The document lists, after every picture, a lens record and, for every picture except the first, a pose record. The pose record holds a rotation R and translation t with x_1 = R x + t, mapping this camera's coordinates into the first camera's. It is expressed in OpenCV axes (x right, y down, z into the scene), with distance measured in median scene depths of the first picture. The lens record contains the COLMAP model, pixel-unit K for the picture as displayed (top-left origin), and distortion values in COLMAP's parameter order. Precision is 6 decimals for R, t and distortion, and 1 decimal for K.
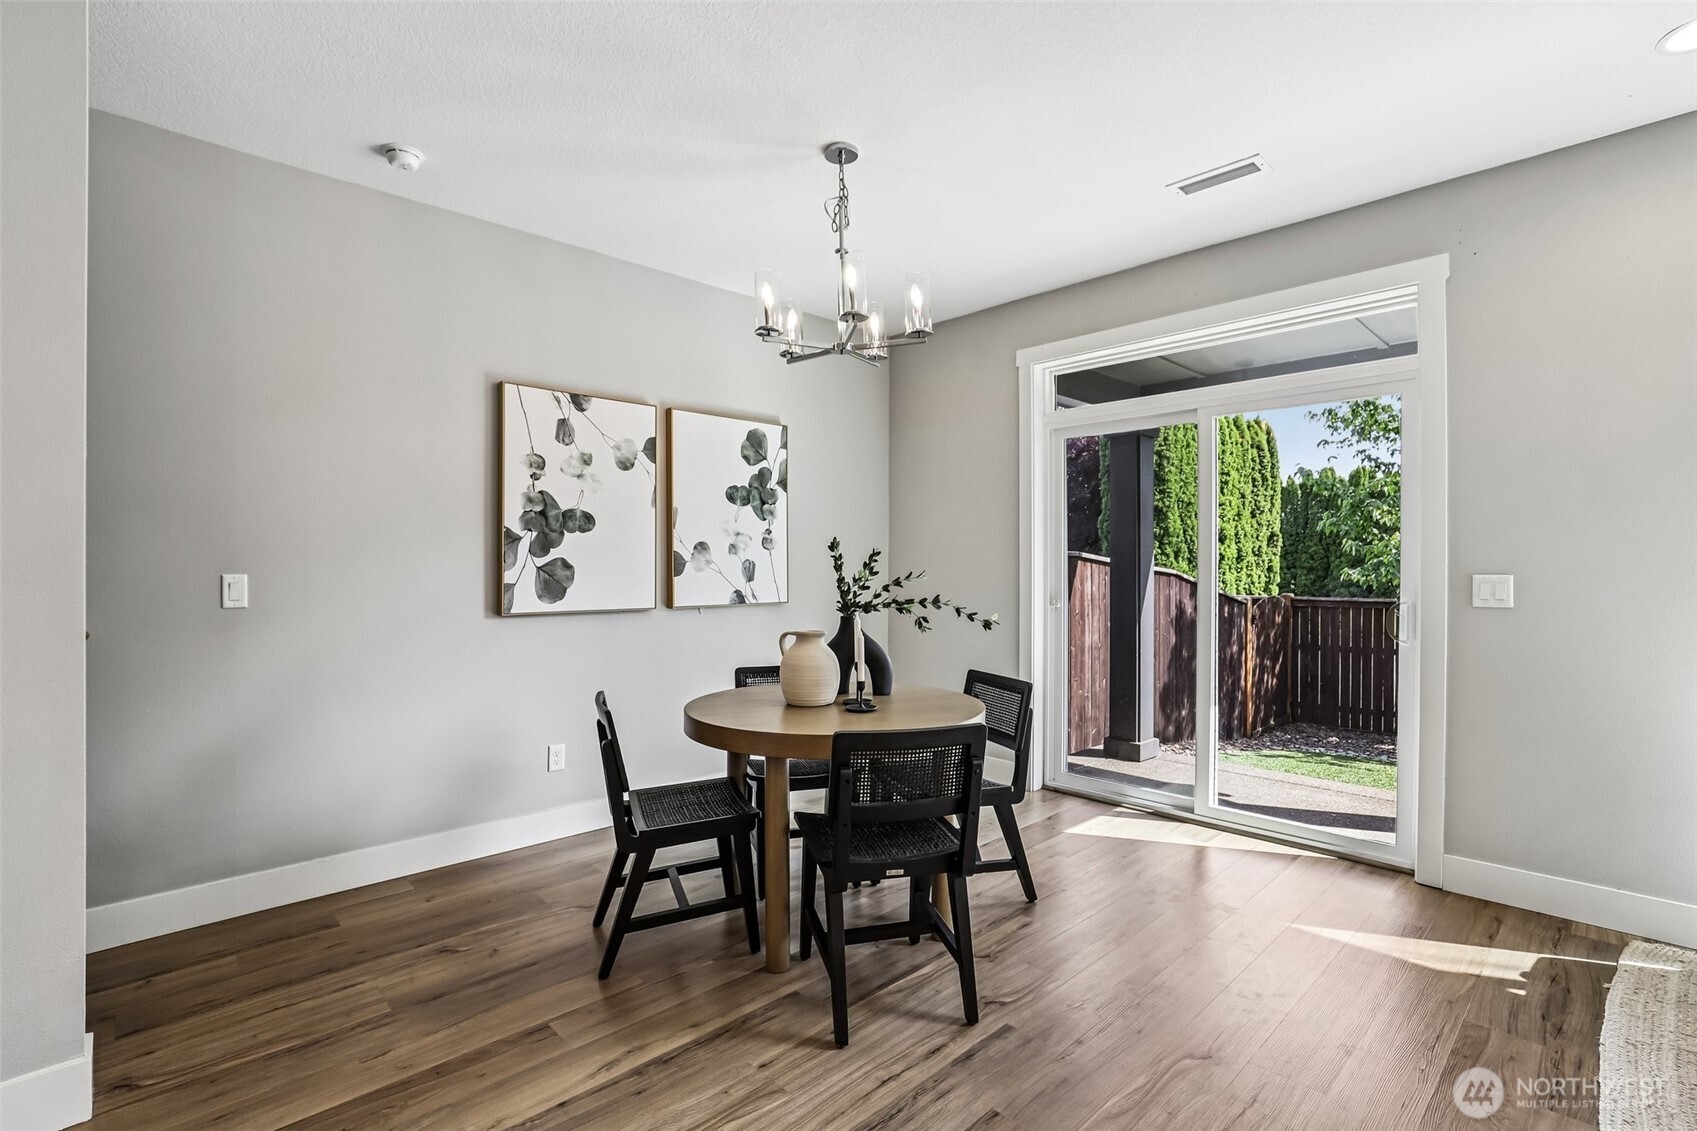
lens RADIAL K [[778.1, 0, 848.5], [0, 778.1, 565.5], [0, 0, 1]] dist [-0.015830, 0.000917]
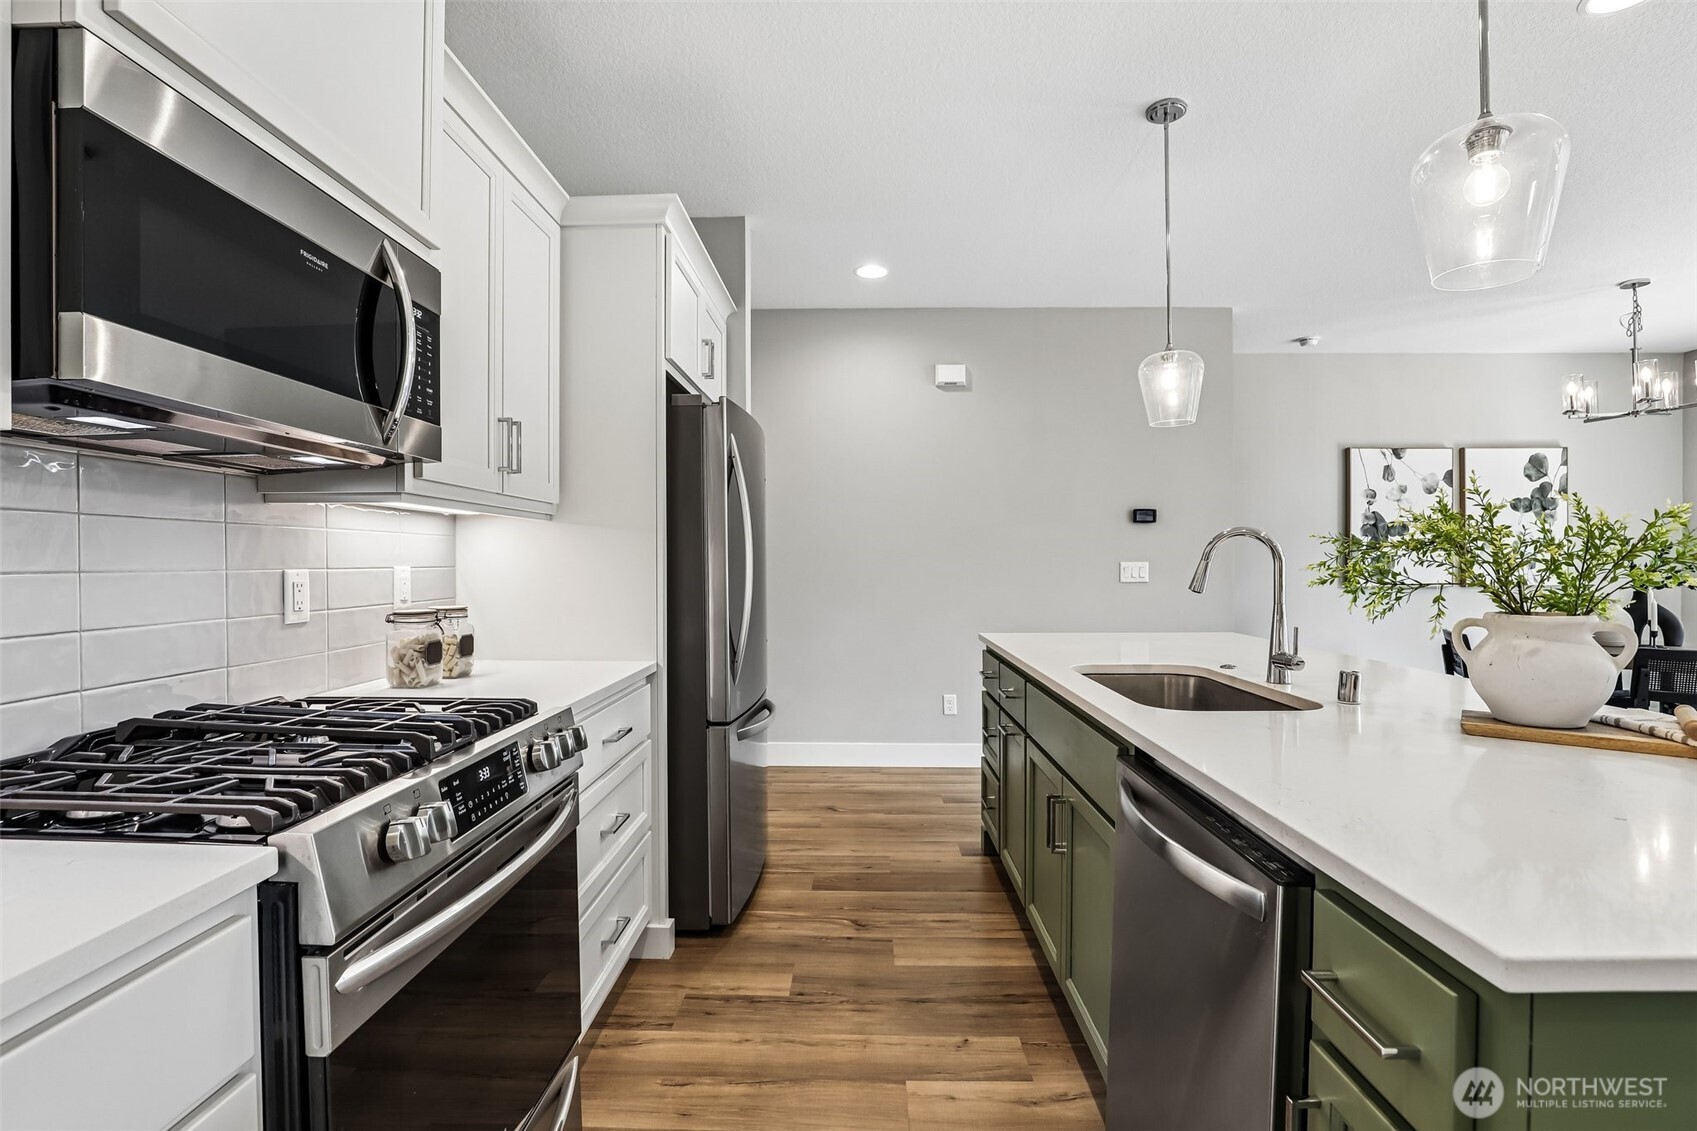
lens RADIAL K [[778.1, 0, 848.5], [0, 778.1, 565.5], [0, 0, 1]] dist [-0.015830, 0.000917]
pose [[0.710864, 0.001191, -0.703328, -0.039386], [0.002792, 0.999986, 0.004515, 0.006163], [0.703324, -0.005173, 0.710851, -0.895630]]
